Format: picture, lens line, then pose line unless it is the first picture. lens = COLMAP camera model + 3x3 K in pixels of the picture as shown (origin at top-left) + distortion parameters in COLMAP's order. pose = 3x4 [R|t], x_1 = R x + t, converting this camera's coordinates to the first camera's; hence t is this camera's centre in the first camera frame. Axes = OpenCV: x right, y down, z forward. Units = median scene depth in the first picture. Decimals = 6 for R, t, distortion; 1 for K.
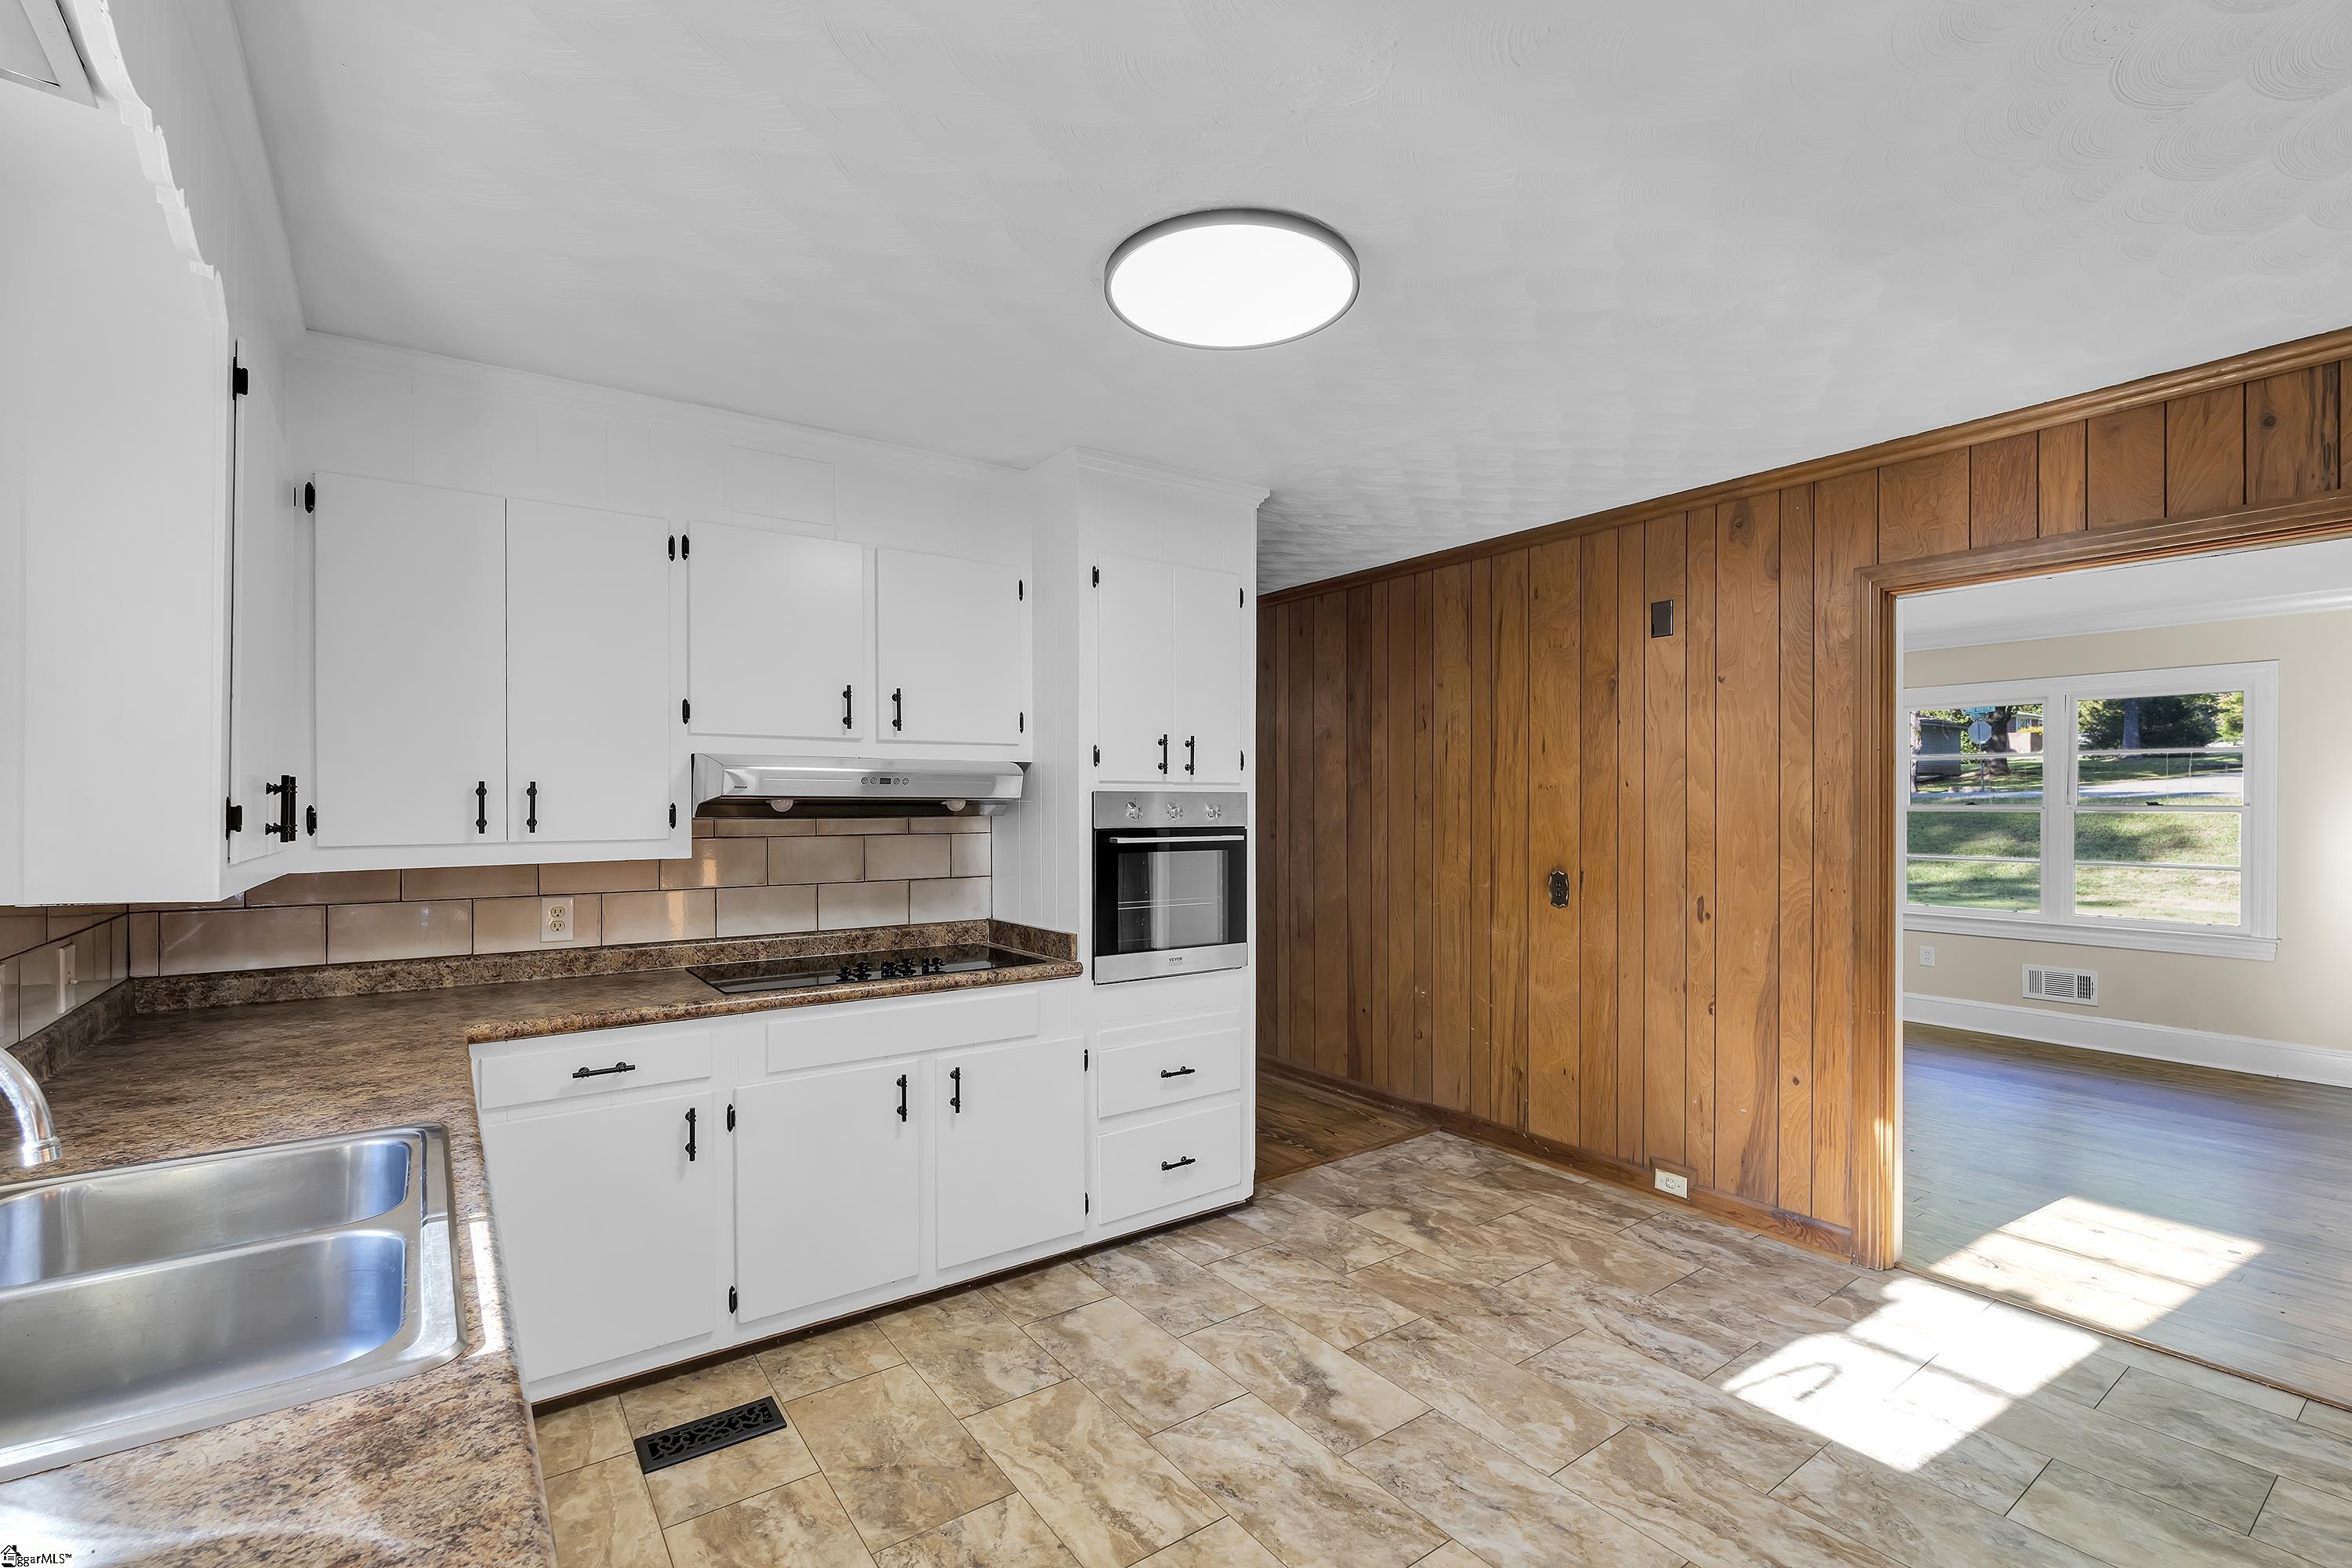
lens RADIAL K [[1022.6, 0, 1170.9], [0, 1022.6, 799.8], [0, 0, 1]] dist [-0.000488, -0.001001]
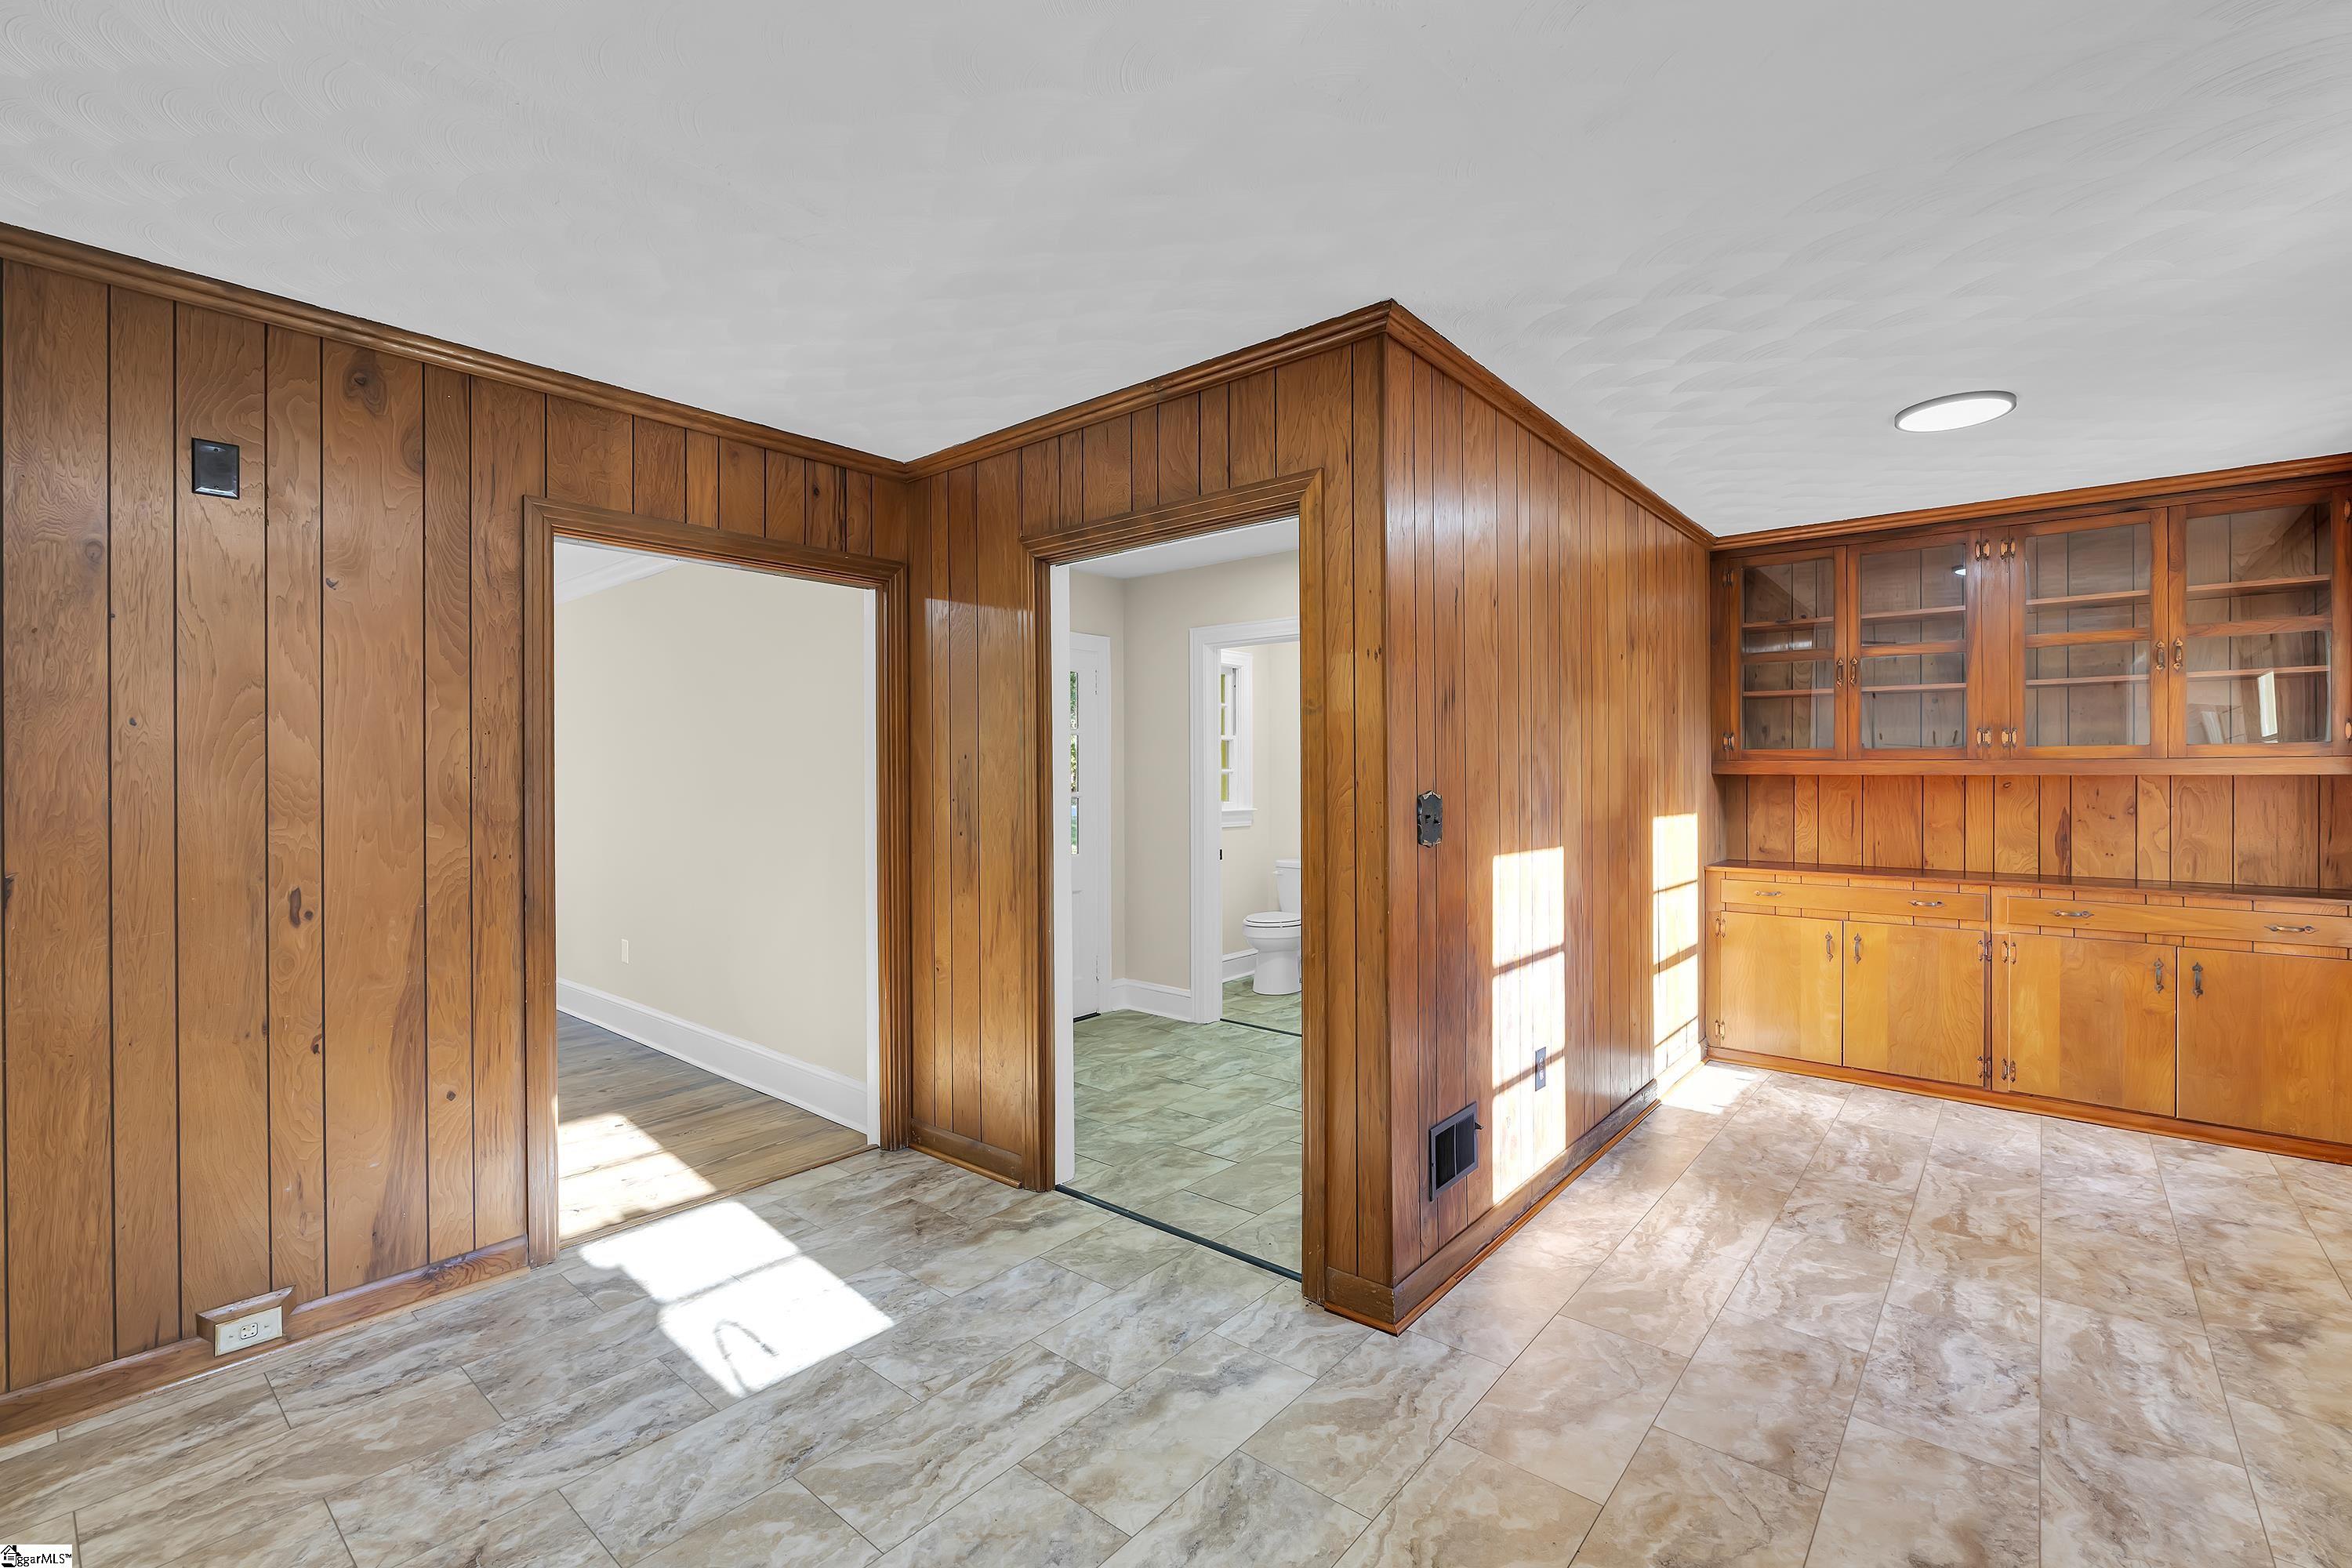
lens RADIAL K [[1022.6, 0, 1171.6], [0, 1022.6, 773.7], [0, 0, 1]] dist [-0.000488, -0.001001]
pose [[-0.235867, 0.003817, 0.971778, -0.328104], [0.004952, 0.999984, -0.002726, 0.023243], [-0.971773, 0.004169, -0.235882, 0.646090]]
